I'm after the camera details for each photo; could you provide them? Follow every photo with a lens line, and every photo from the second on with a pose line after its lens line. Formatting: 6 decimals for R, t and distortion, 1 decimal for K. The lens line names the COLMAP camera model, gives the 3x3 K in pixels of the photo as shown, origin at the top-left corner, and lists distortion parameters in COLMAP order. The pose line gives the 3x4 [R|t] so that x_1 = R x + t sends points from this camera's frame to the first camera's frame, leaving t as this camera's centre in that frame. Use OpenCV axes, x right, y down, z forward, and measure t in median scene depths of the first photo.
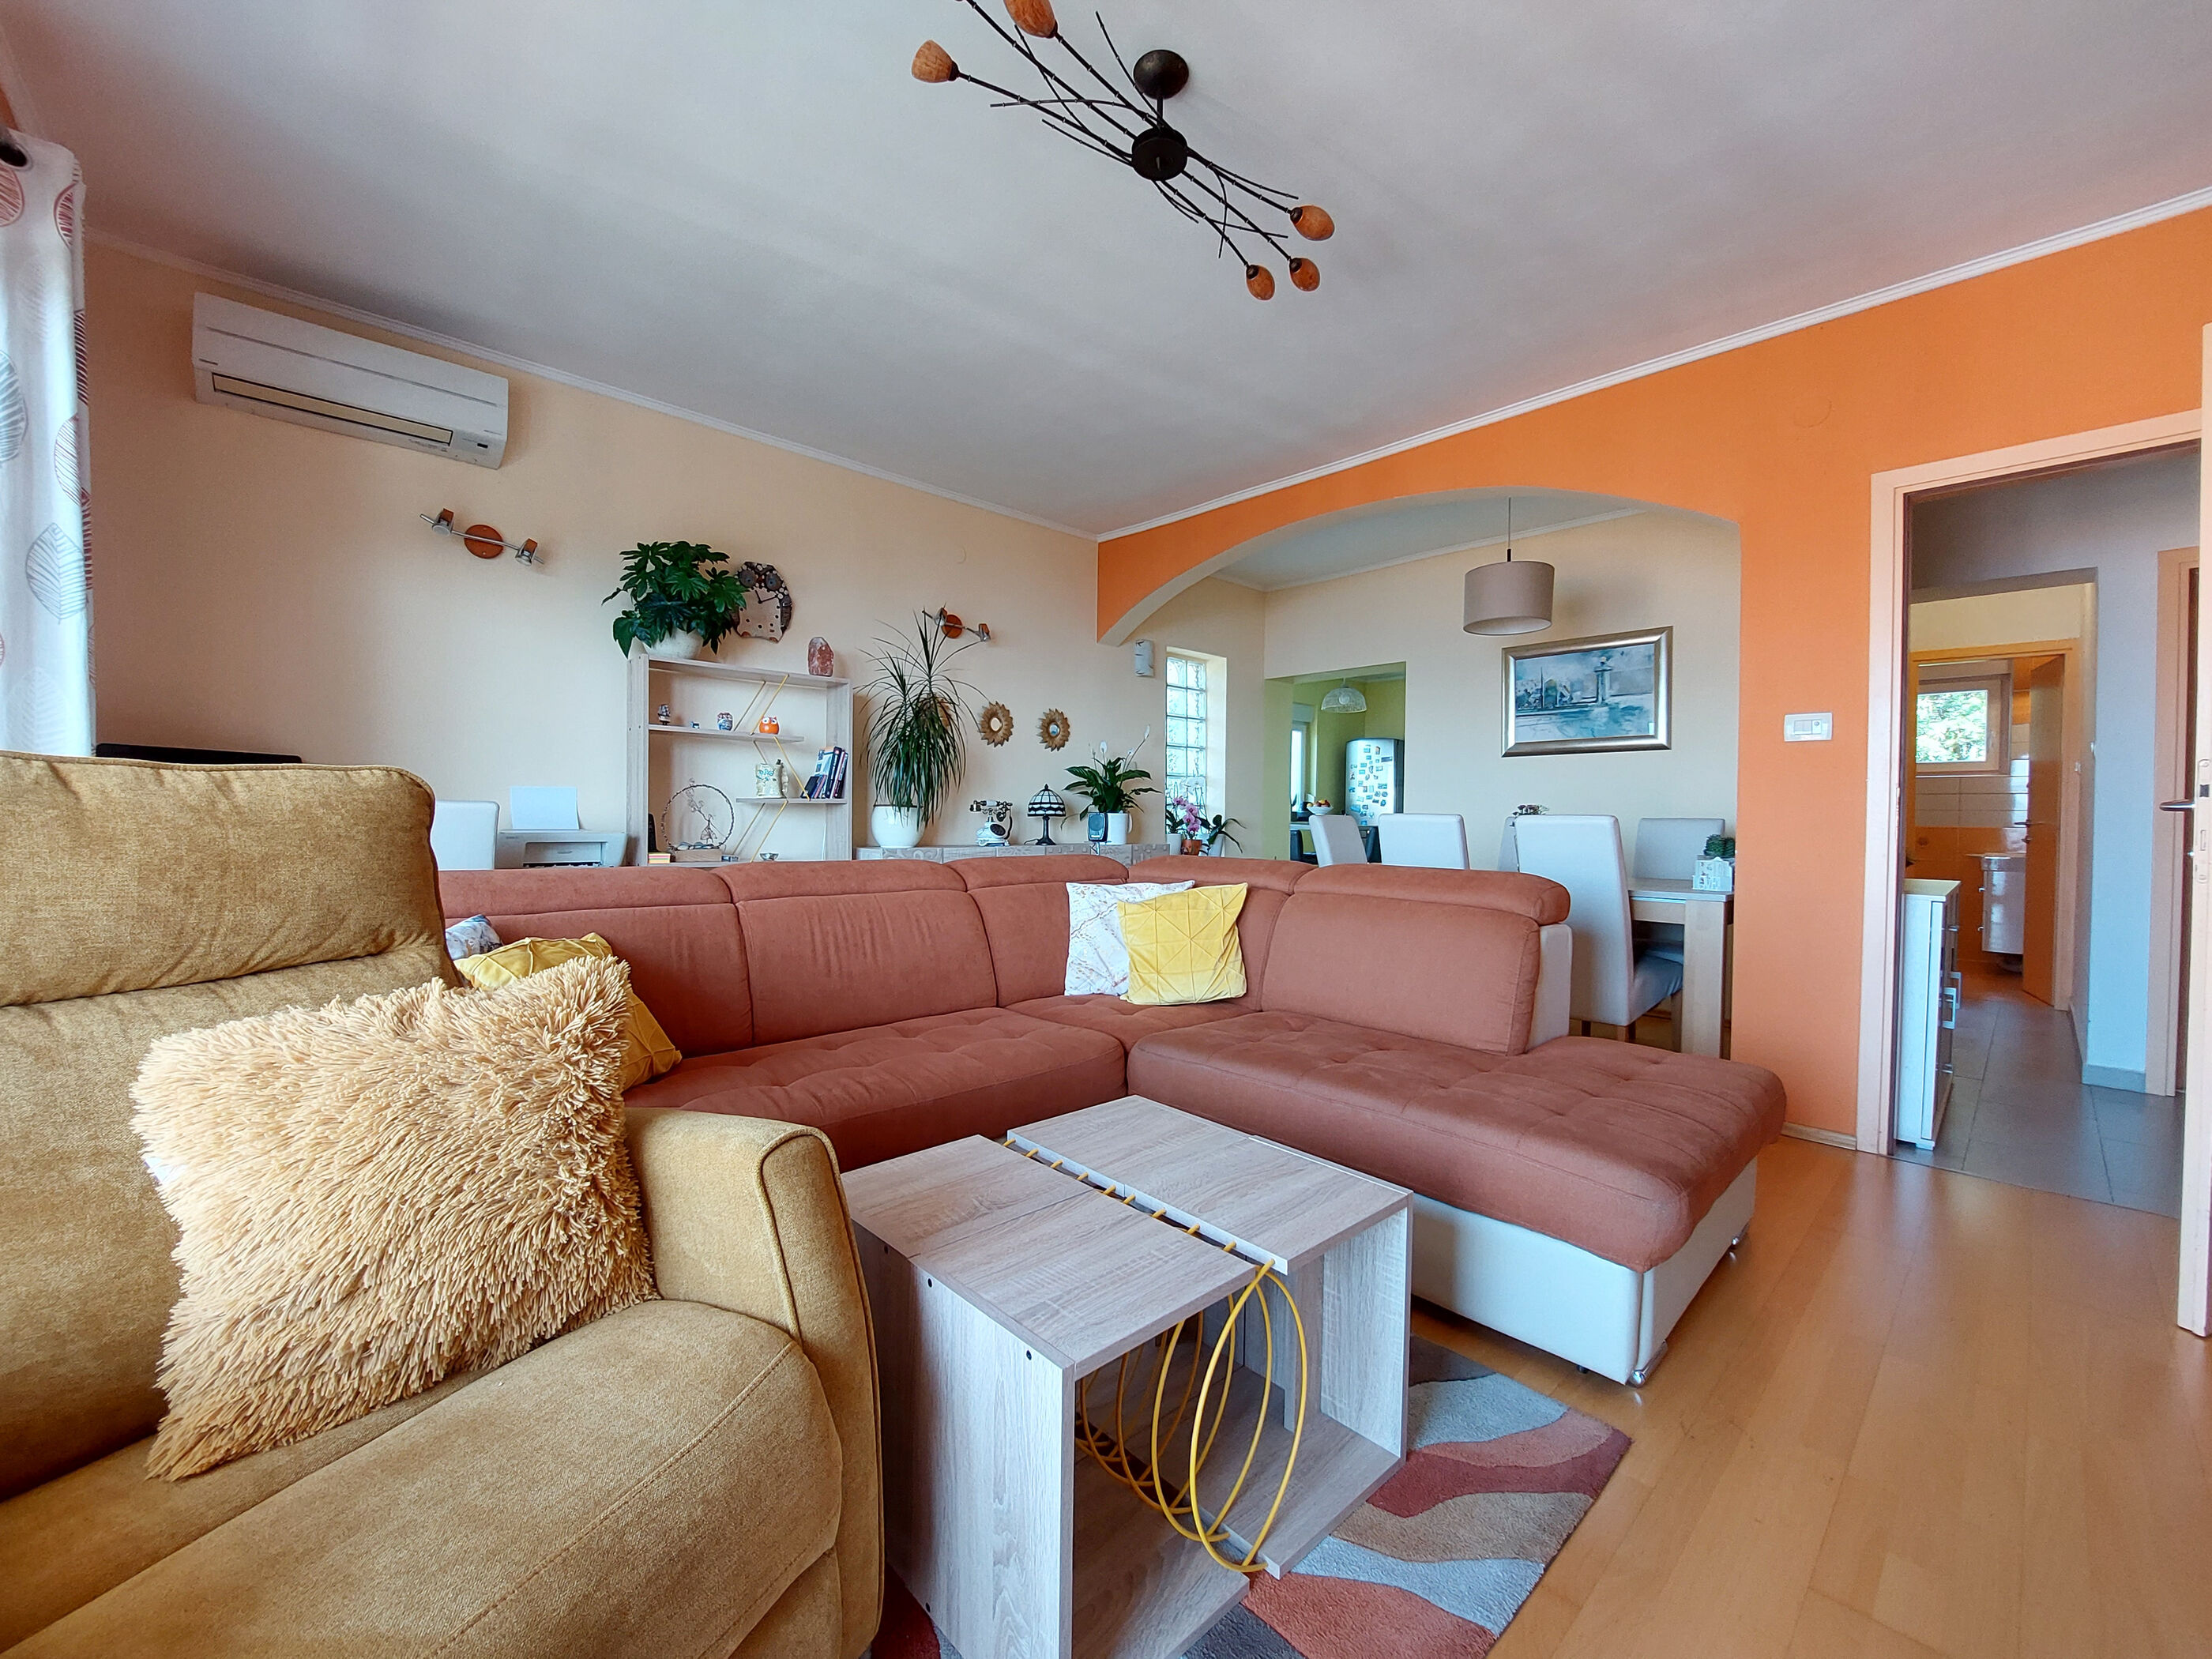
lens RADIAL K [[885.8, 0, 1099.3], [0, 885.8, 835.9], [0, 0, 1]] dist [-0.012506, -0.001768]
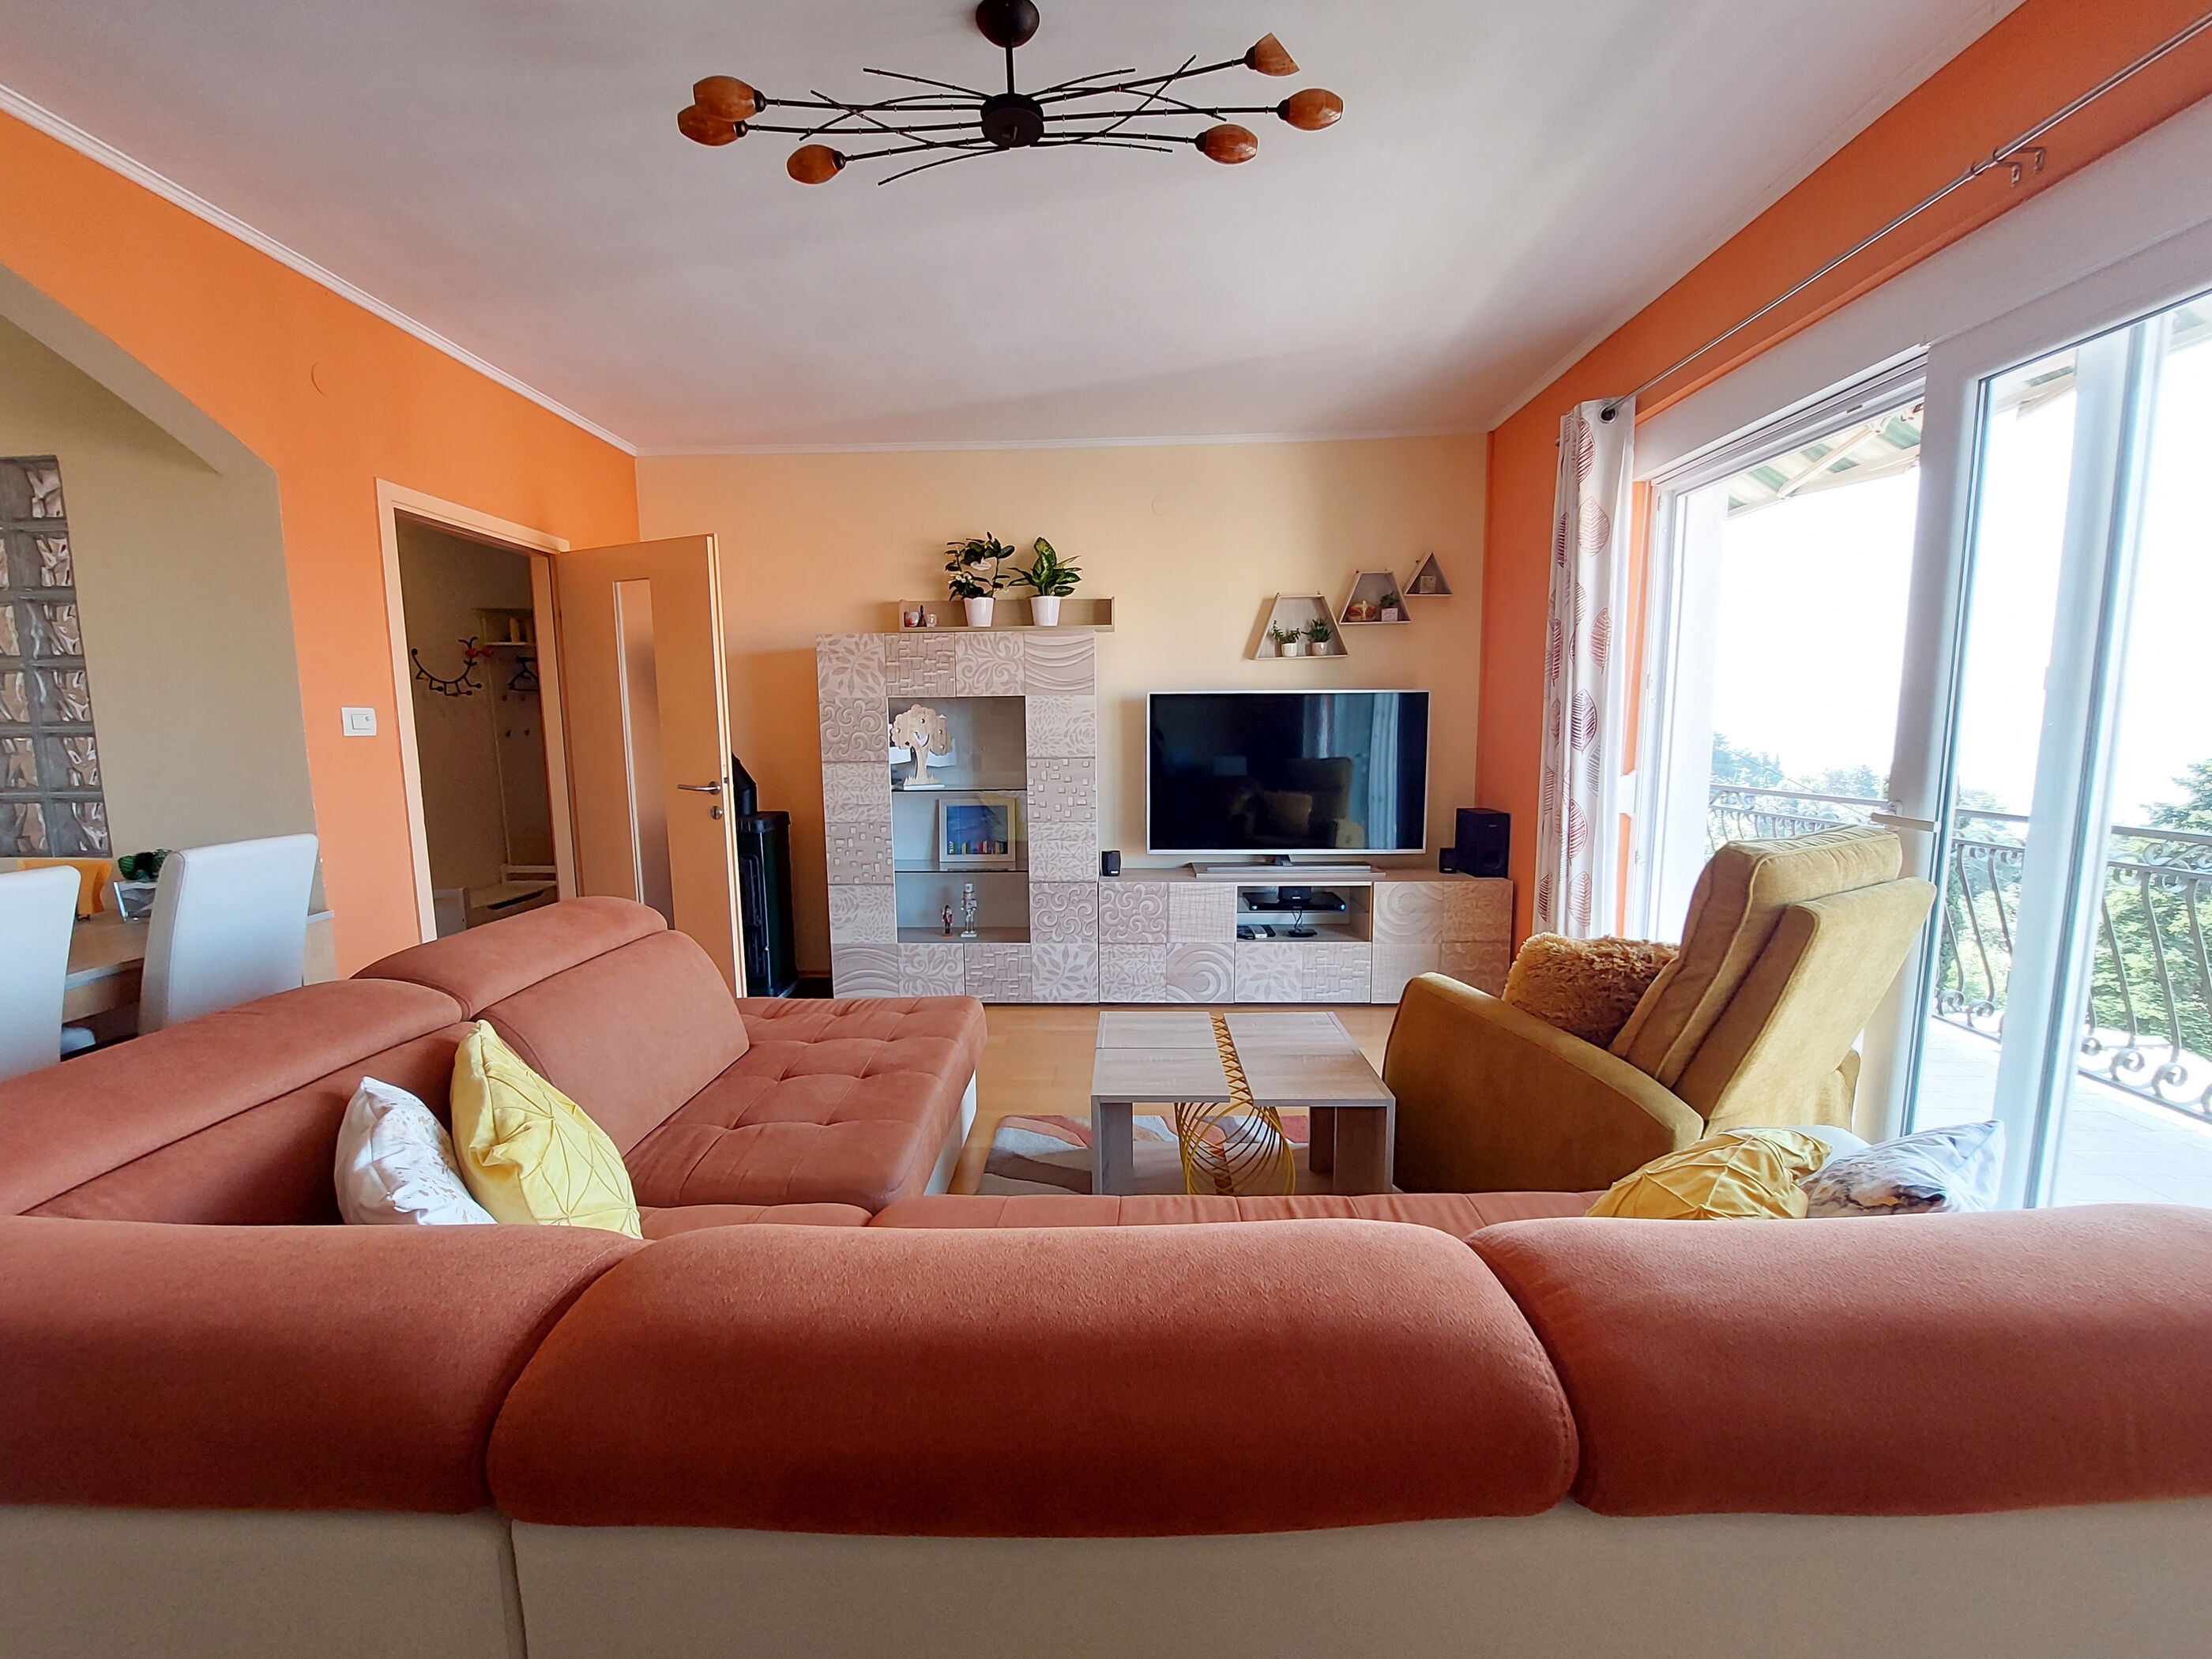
lens RADIAL K [[885.8, 0, 1103.8], [0, 885.8, 831.2], [0, 0, 1]] dist [-0.012506, -0.001768]
pose [[-0.718605, -0.088821, 0.689723, -0.257365], [0.014861, 0.989622, 0.142925, -0.072316], [-0.695260, 0.112957, -0.709827, 0.628614]]
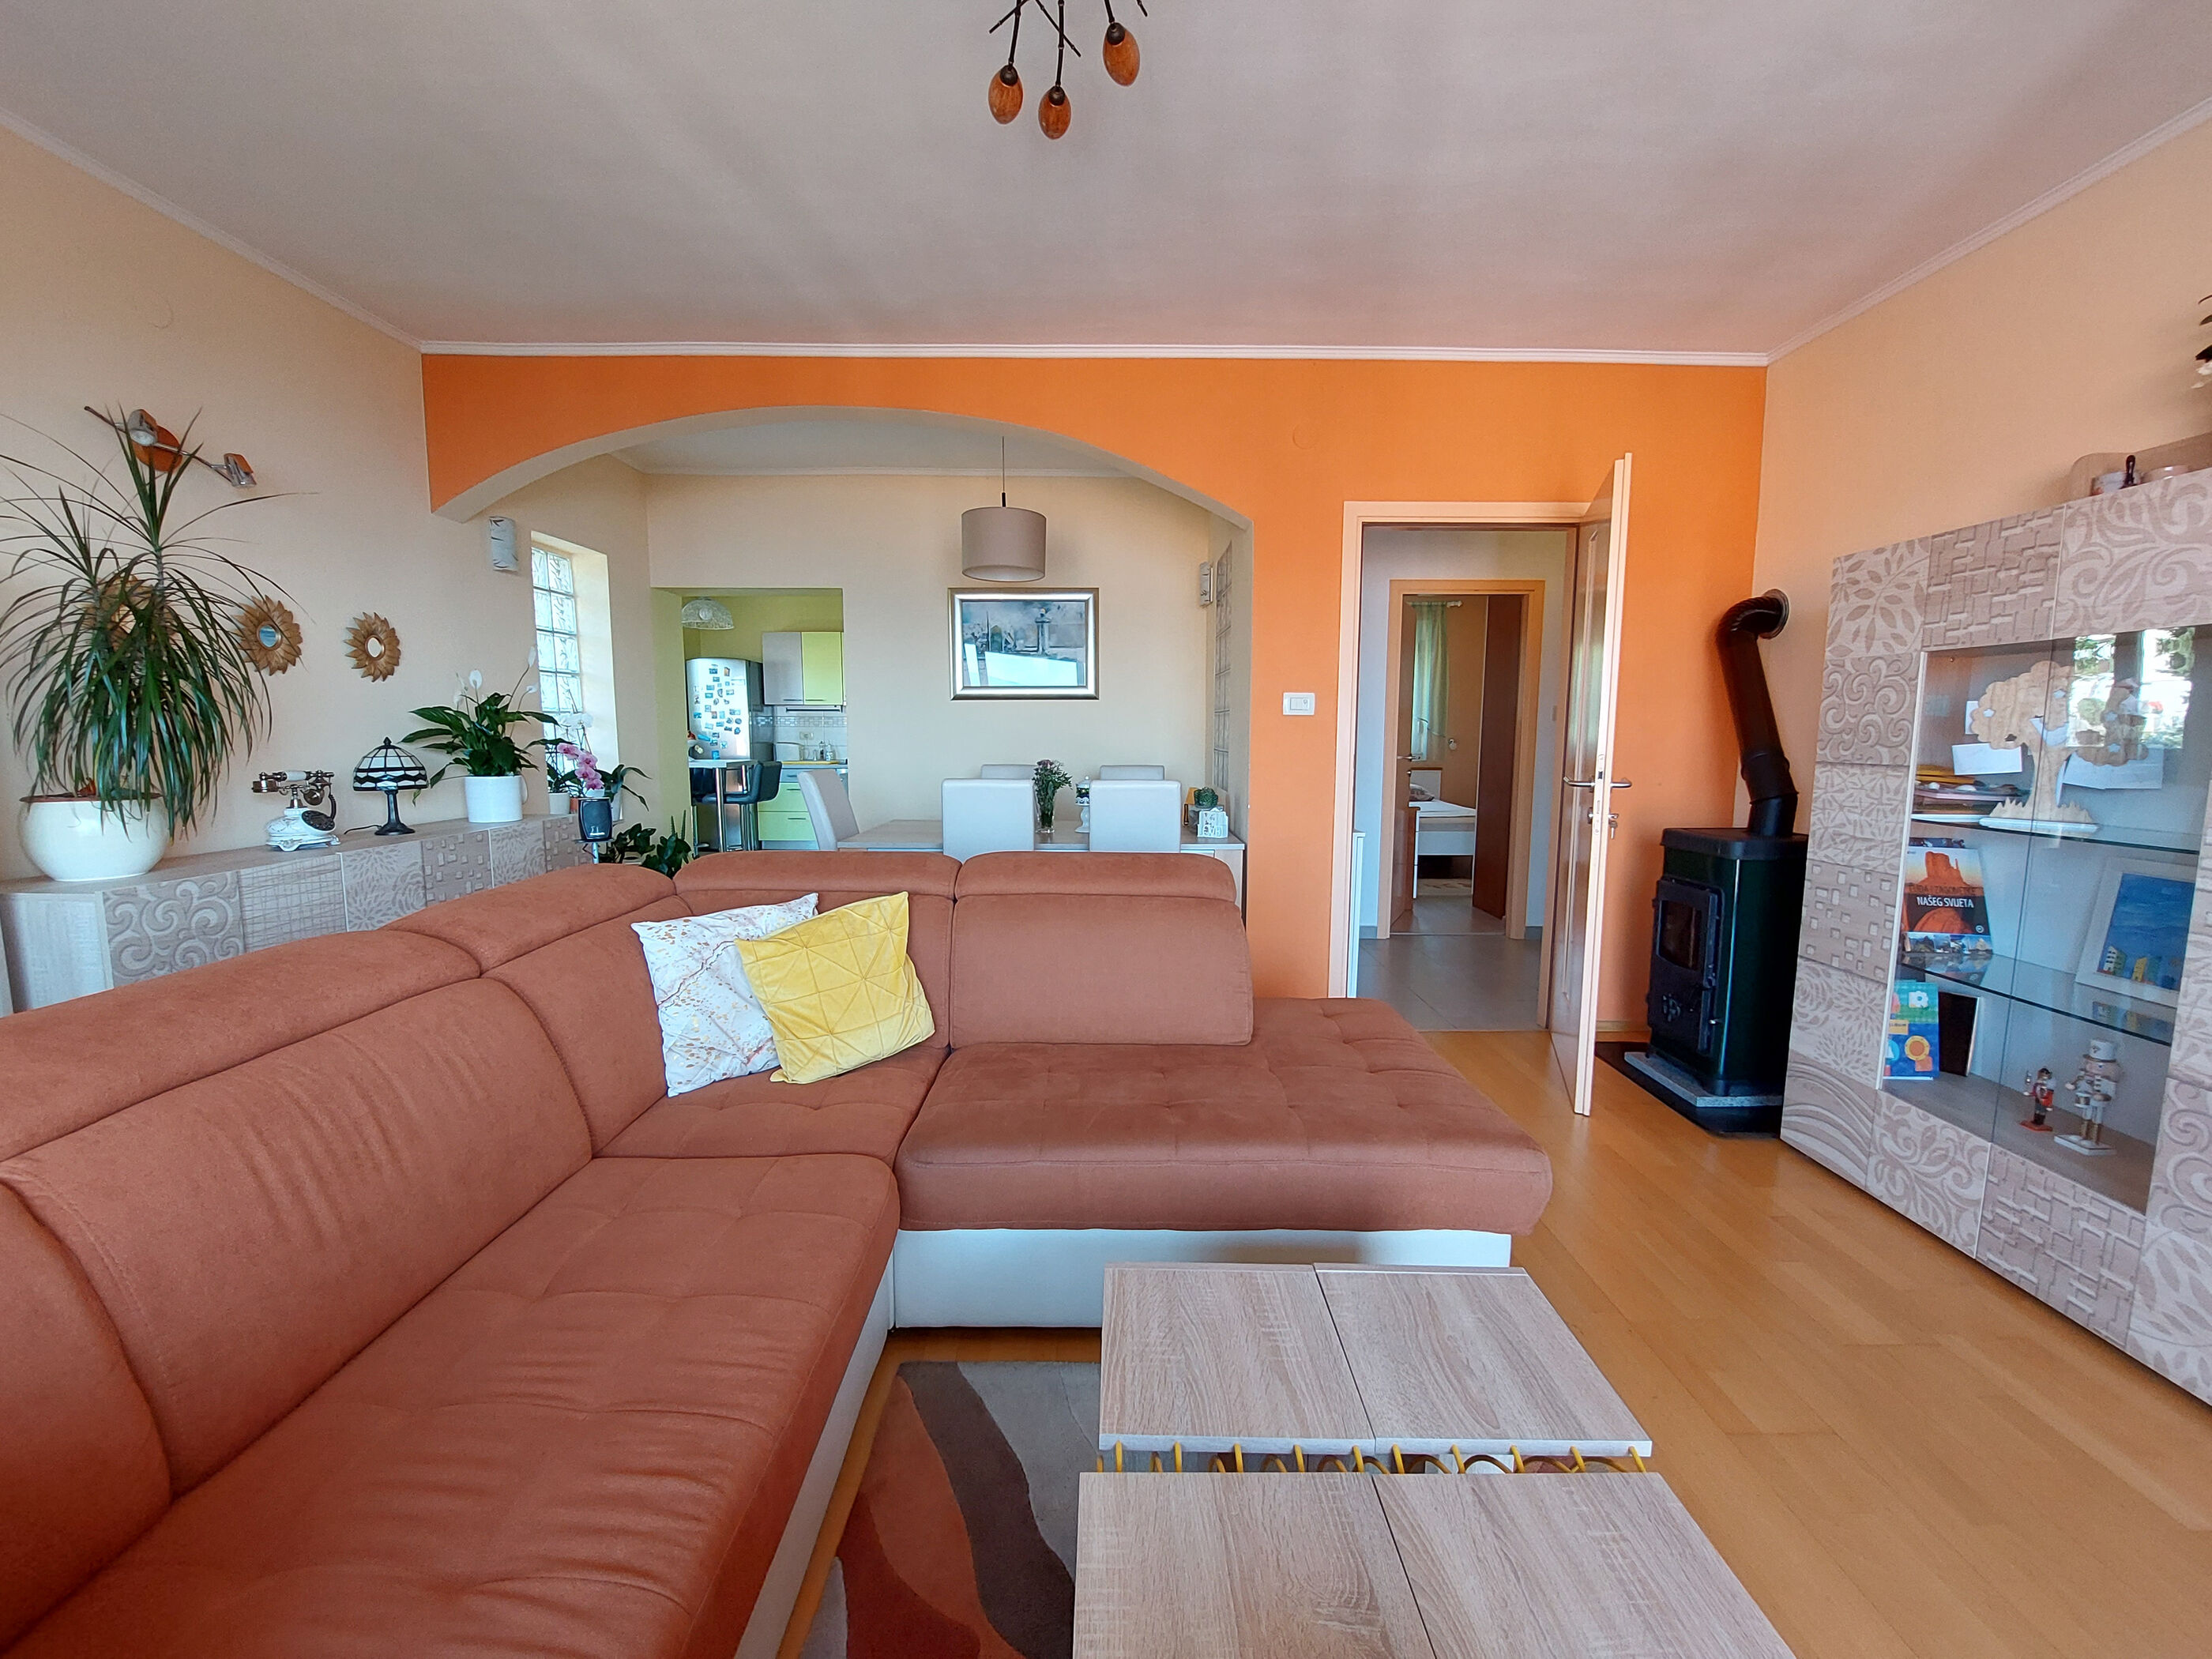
lens RADIAL K [[885.8, 0, 1105.6], [0, 885.8, 831.9], [0, 0, 1]] dist [-0.012506, -0.001768]
pose [[0.684229, -0.092097, 0.723429, -0.159263], [0.019526, 0.993952, 0.108068, -0.046910], [-0.729006, -0.059817, 0.681889, 0.191331]]
